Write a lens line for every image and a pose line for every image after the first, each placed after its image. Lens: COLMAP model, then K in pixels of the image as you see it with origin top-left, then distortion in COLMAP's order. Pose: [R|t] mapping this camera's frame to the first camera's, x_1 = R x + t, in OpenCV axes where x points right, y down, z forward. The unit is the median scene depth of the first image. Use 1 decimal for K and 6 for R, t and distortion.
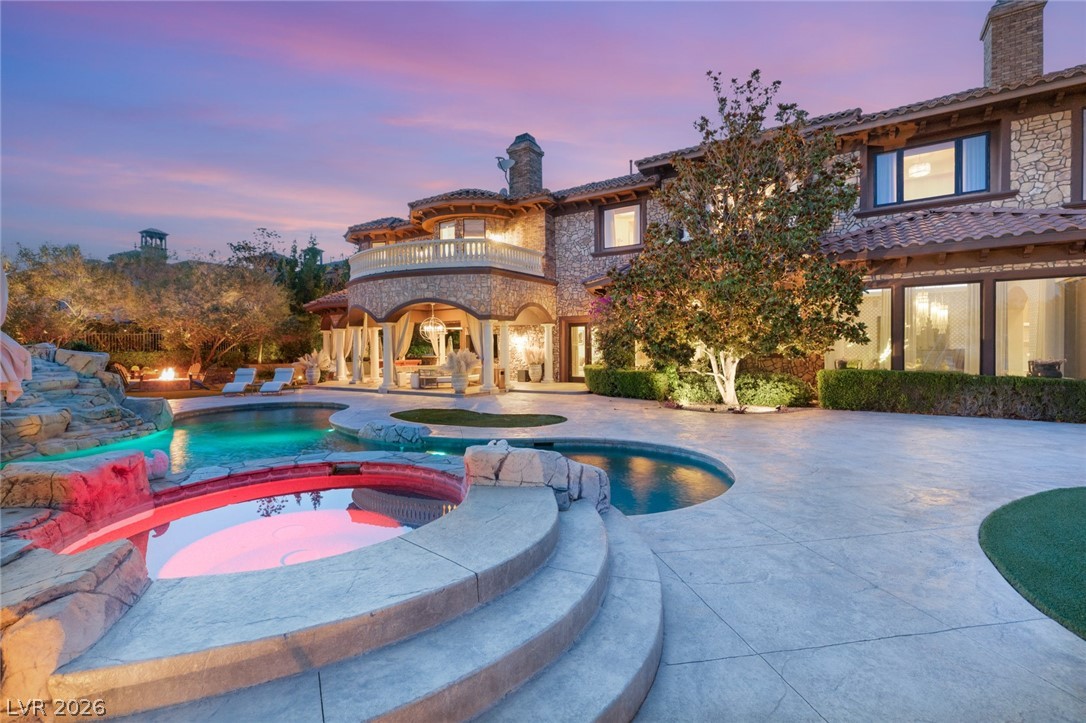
lens RADIAL K [[487.9, 0, 542.8], [0, 487.9, 363.2], [0, 0, 1]] dist [-0.000991, -0.000495]
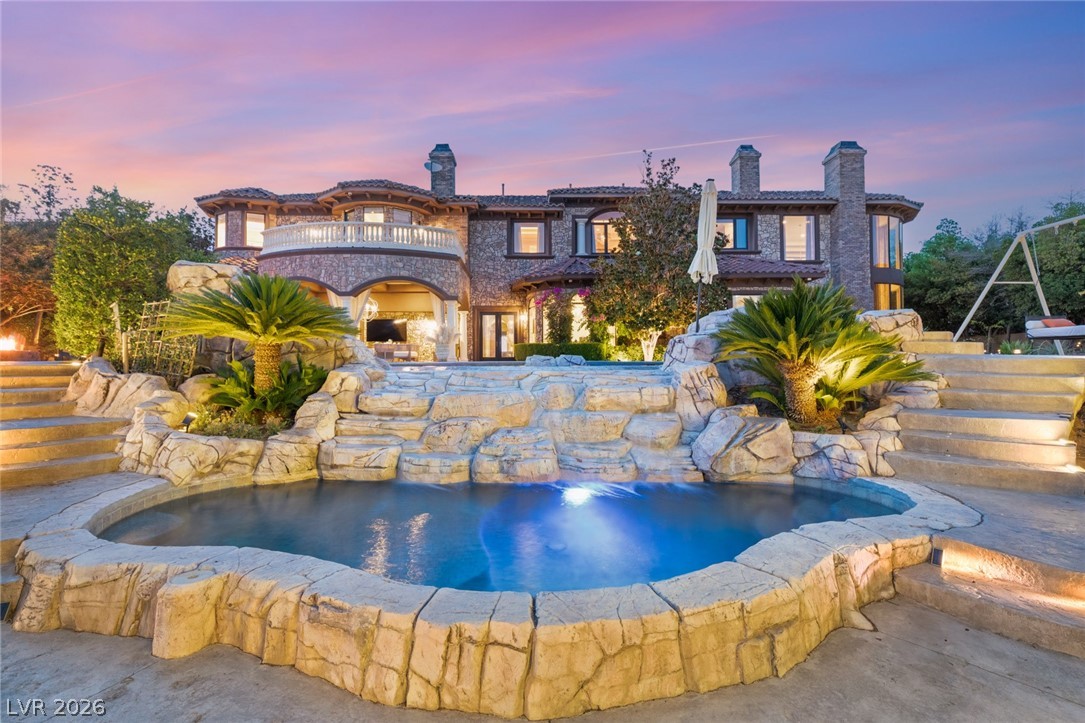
lens RADIAL K [[487.4, 0, 541.6], [0, 487.4, 360.8], [0, 0, 1]] dist [-0.000991, -0.000495]
pose [[0.826411, 0.007889, 0.563012, -0.511420], [0.013638, 0.999328, -0.034022, 0.082582], [-0.562902, 0.035795, 0.825748, -0.053263]]
